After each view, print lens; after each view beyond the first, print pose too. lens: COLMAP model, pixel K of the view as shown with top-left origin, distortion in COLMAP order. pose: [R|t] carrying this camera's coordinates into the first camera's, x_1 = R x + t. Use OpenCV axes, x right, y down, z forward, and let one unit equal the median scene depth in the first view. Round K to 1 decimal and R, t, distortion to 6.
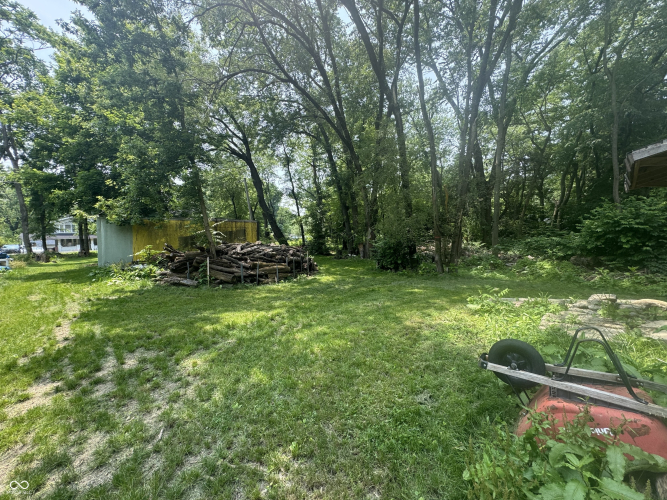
lens RADIAL K [[266.3, 0, 329.8], [0, 266.3, 249.7], [0, 0, 1]] dist [0.000451, 0.000085]
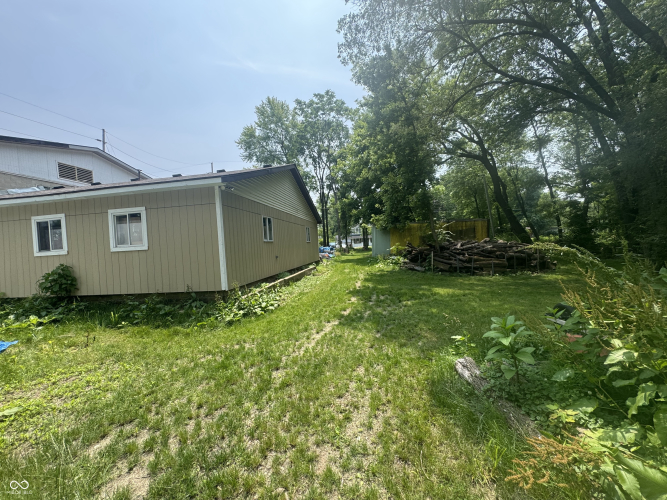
lens RADIAL K [[266.3, 0, 332.8], [0, 266.3, 249.9], [0, 0, 1]] dist [0.000451, 0.000085]
pose [[0.647922, 0.015052, -0.761558, 0.205662], [-0.003939, 0.999858, 0.016410, -0.000886], [0.761696, -0.007632, 0.647889, -0.226948]]
